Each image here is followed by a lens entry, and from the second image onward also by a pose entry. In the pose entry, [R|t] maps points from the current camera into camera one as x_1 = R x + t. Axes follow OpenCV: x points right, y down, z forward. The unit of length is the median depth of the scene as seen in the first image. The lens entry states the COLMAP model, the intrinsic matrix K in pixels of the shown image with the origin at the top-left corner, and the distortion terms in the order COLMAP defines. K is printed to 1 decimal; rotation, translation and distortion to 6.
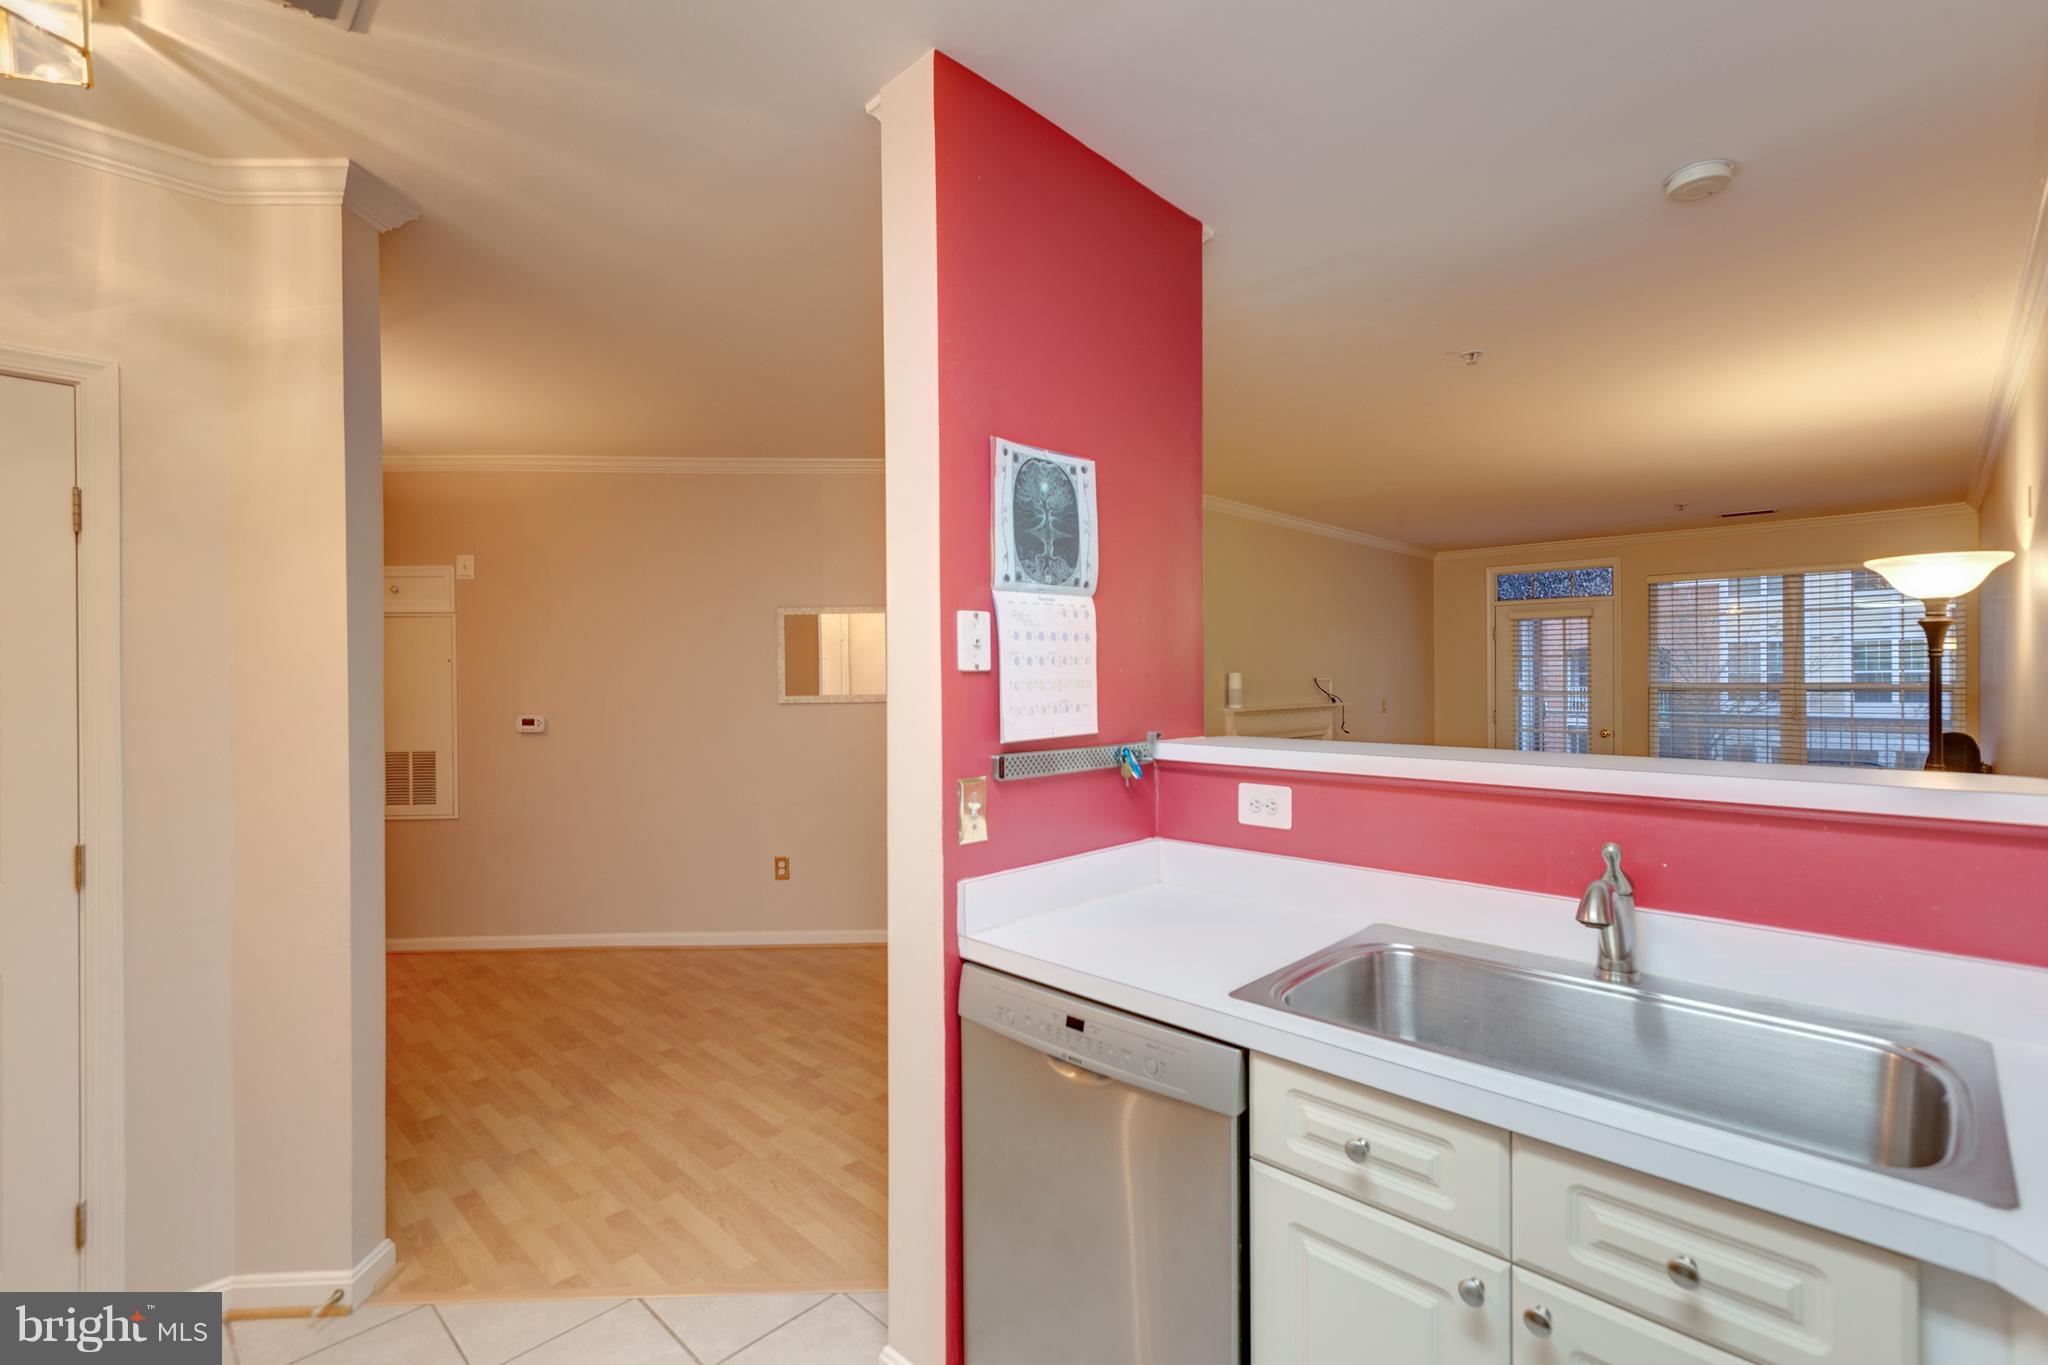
lens RADIAL K [[919.1, 0, 1019.8], [0, 919.1, 675.0], [0, 0, 1]] dist [0.004541, 0.000430]
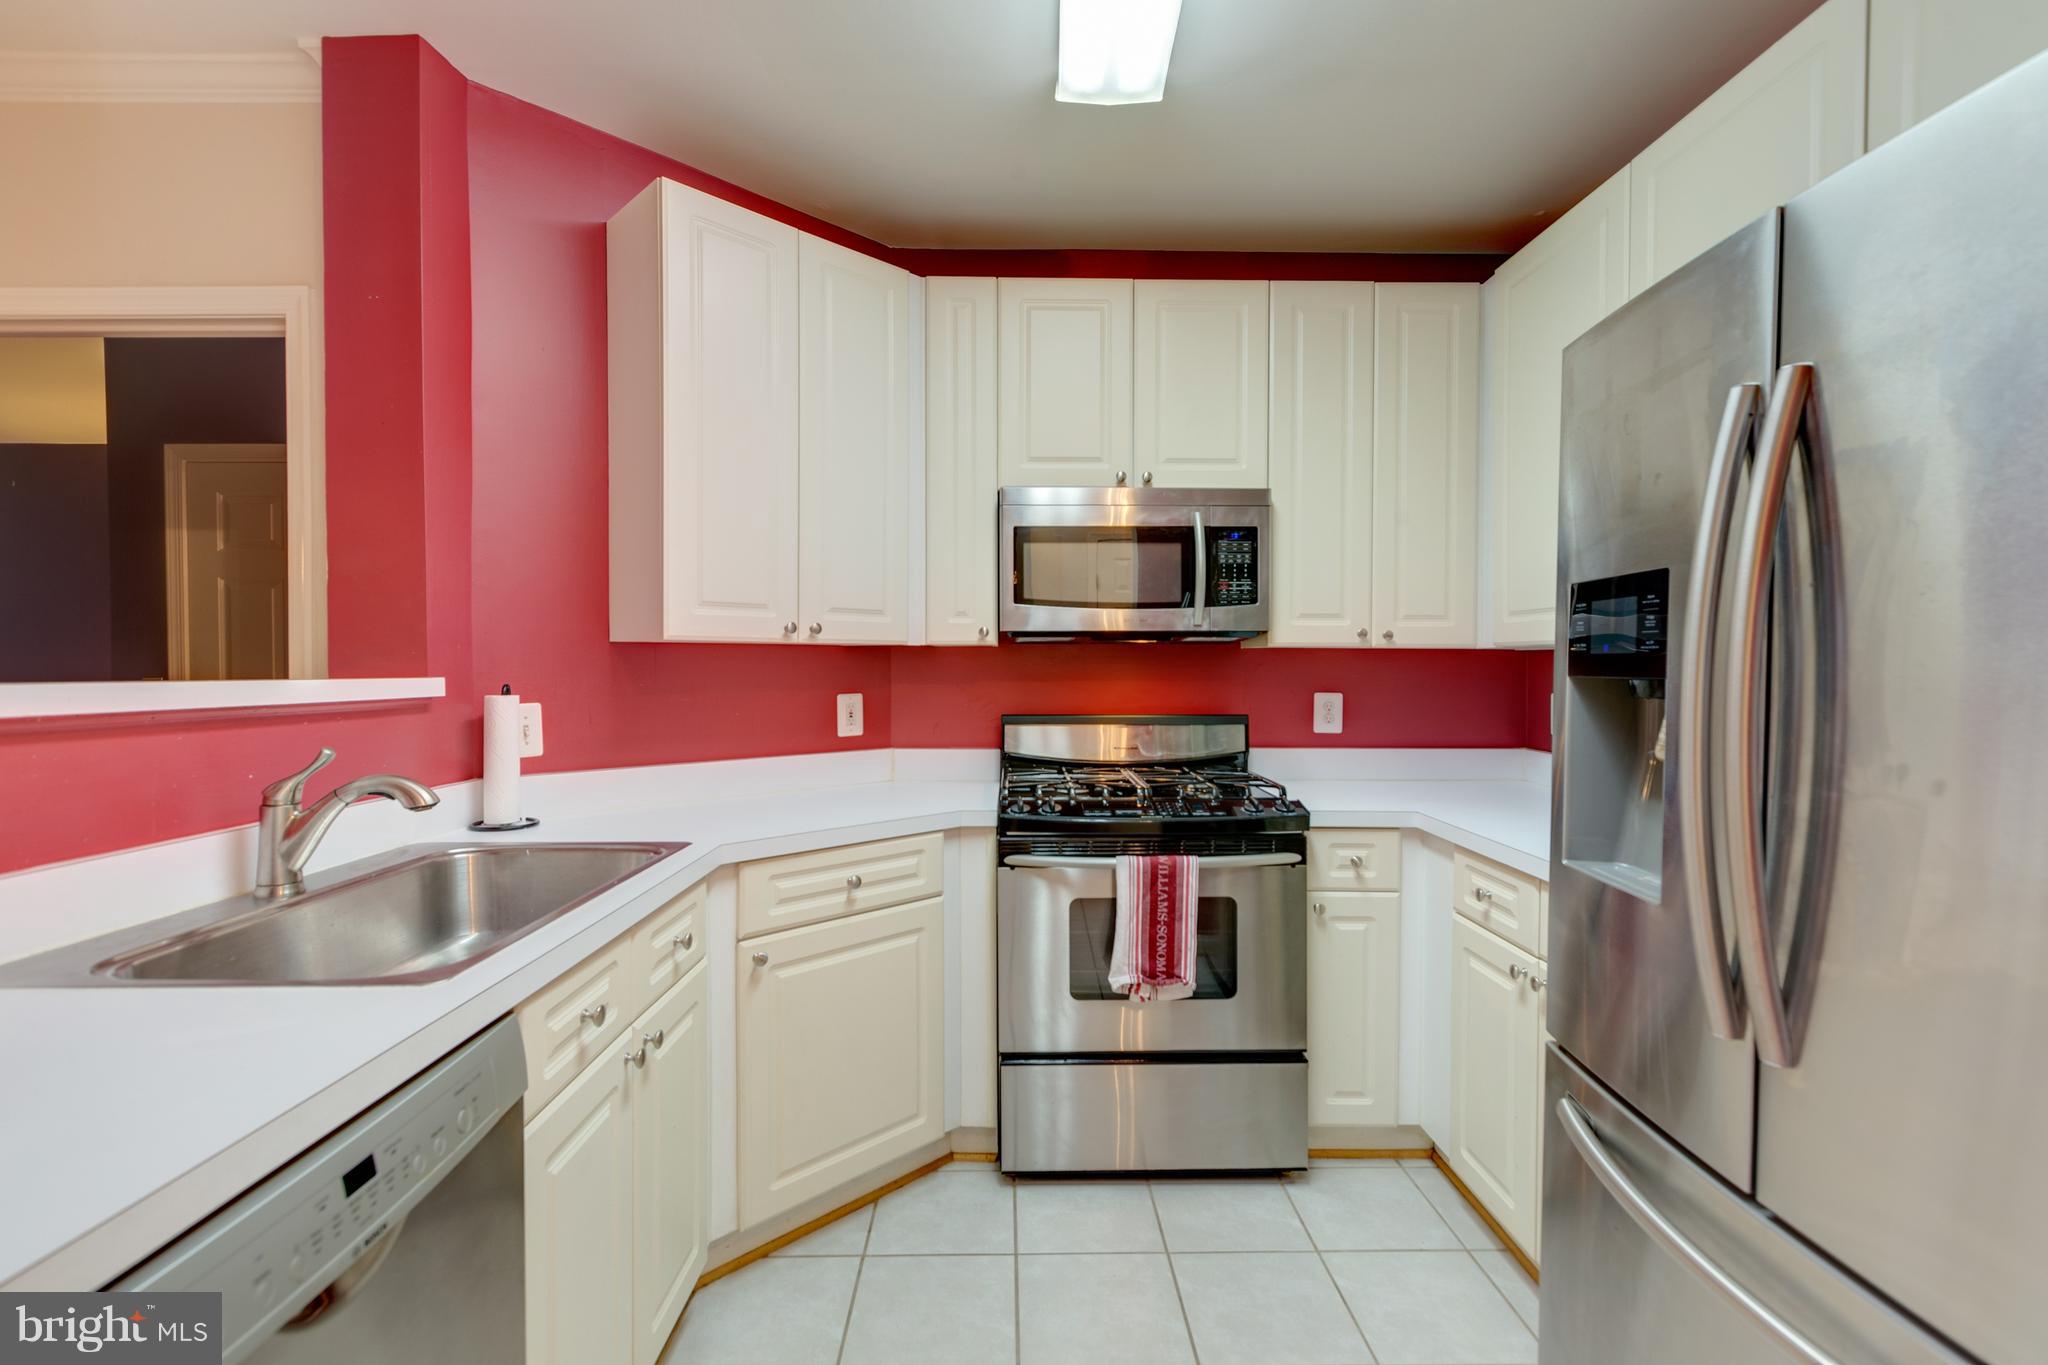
lens RADIAL K [[919.1, 0, 1024.4], [0, 919.1, 677.8], [0, 0, 1]] dist [0.004541, 0.000430]
pose [[-0.710186, -0.001200, 0.704014, -0.265631], [0.004665, 0.999969, 0.006410, 0.045401], [-0.703999, 0.007836, -0.710158, 0.514174]]
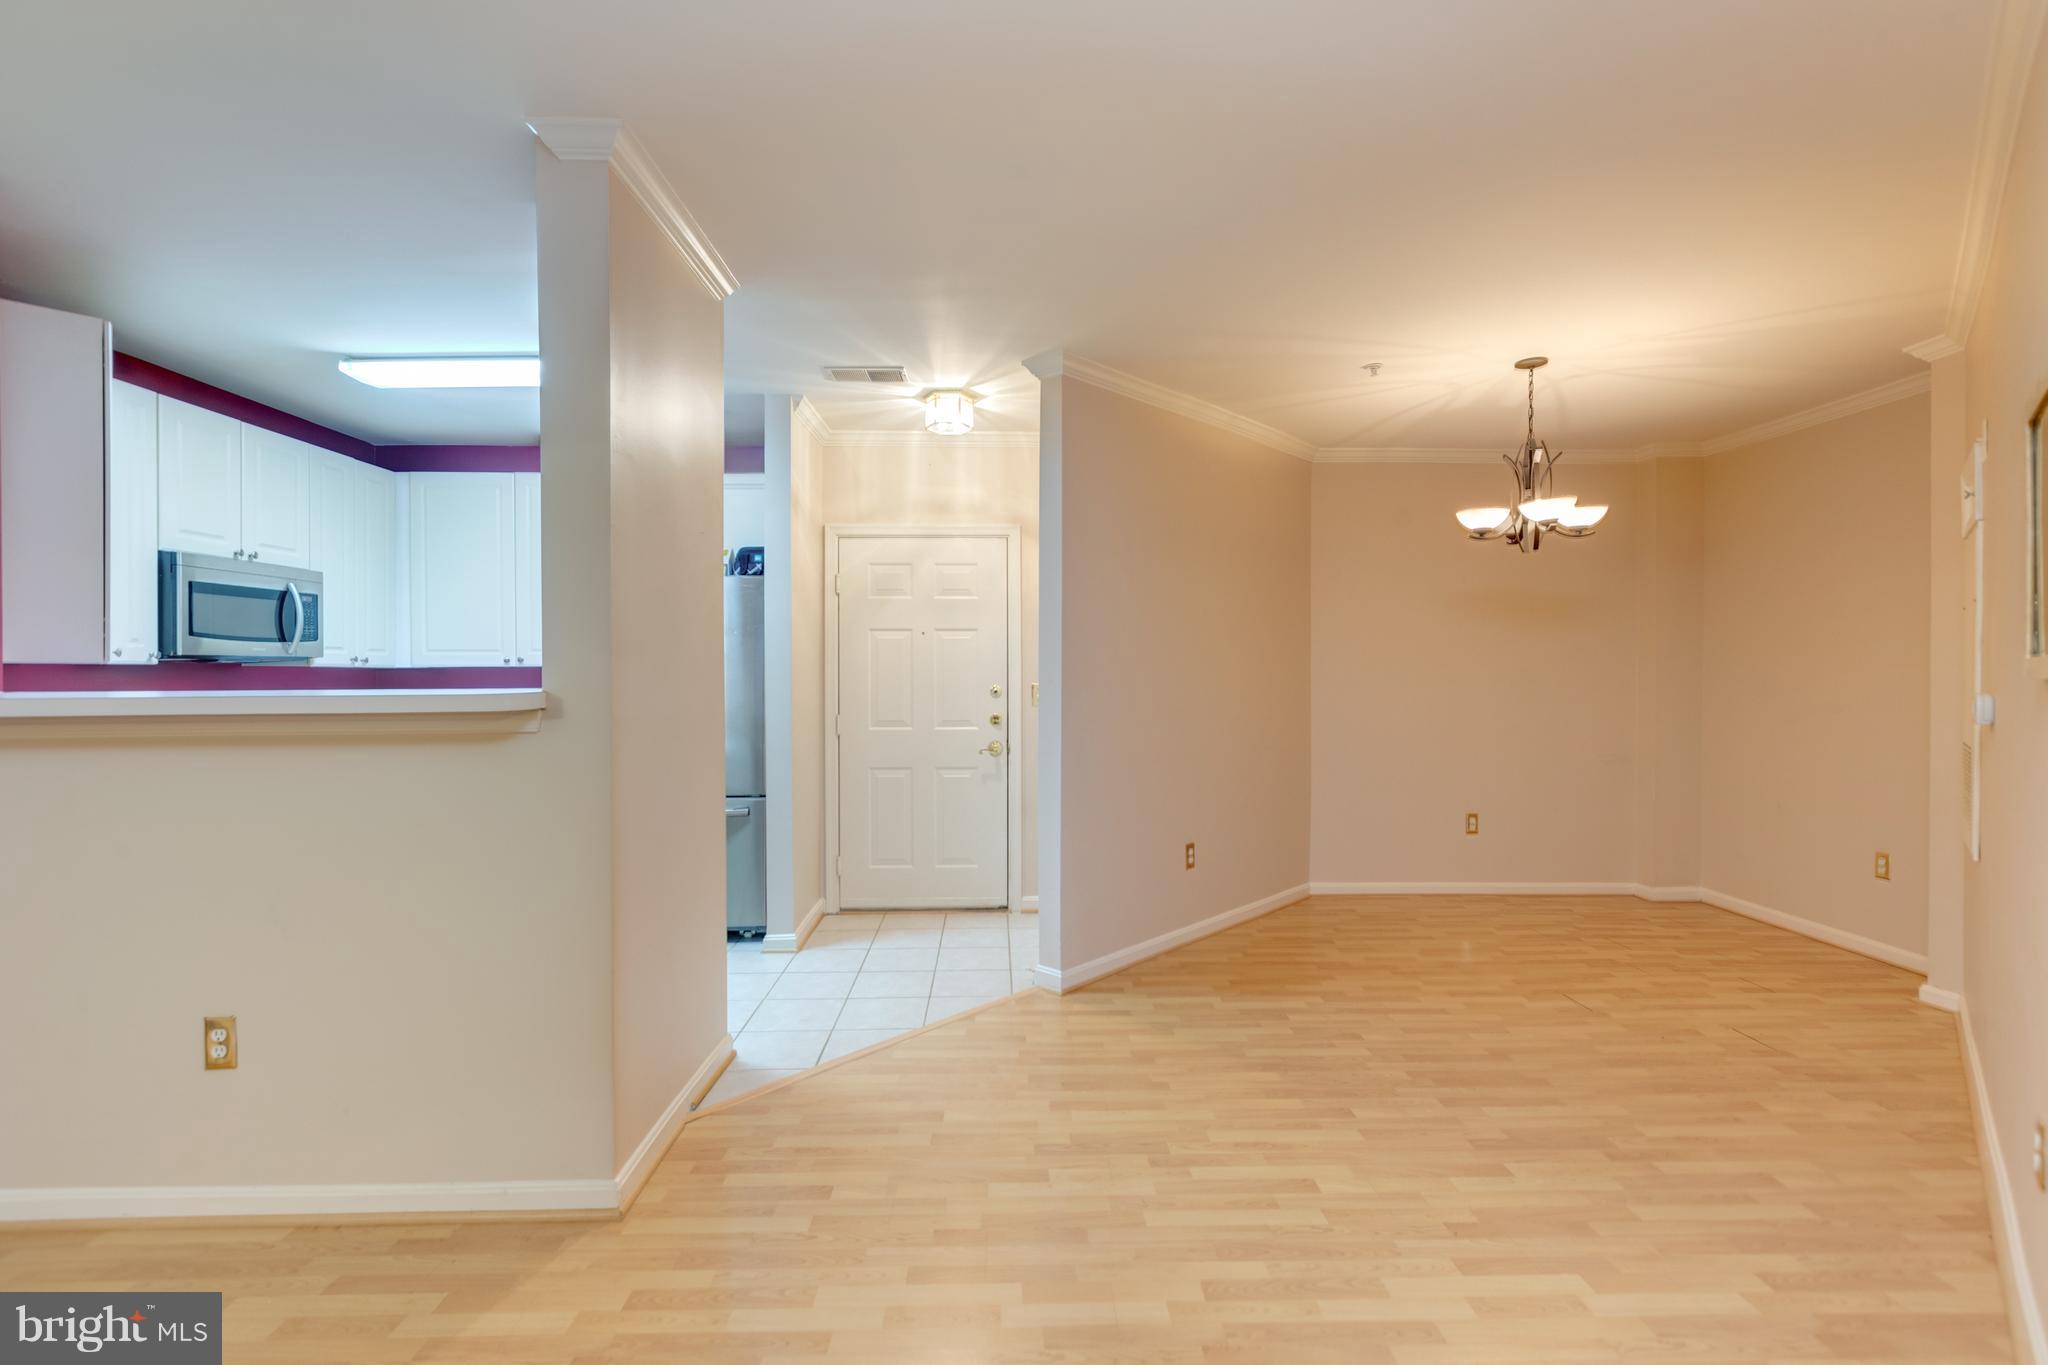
lens RADIAL K [[919.1, 0, 1022.7], [0, 919.1, 678.9], [0, 0, 1]] dist [0.004541, 0.000430]
pose [[-0.699943, 0.017107, -0.713994, 0.378298], [0.010334, 0.999851, 0.013824, 0.034561], [0.714124, 0.002298, -0.700015, 1.447504]]
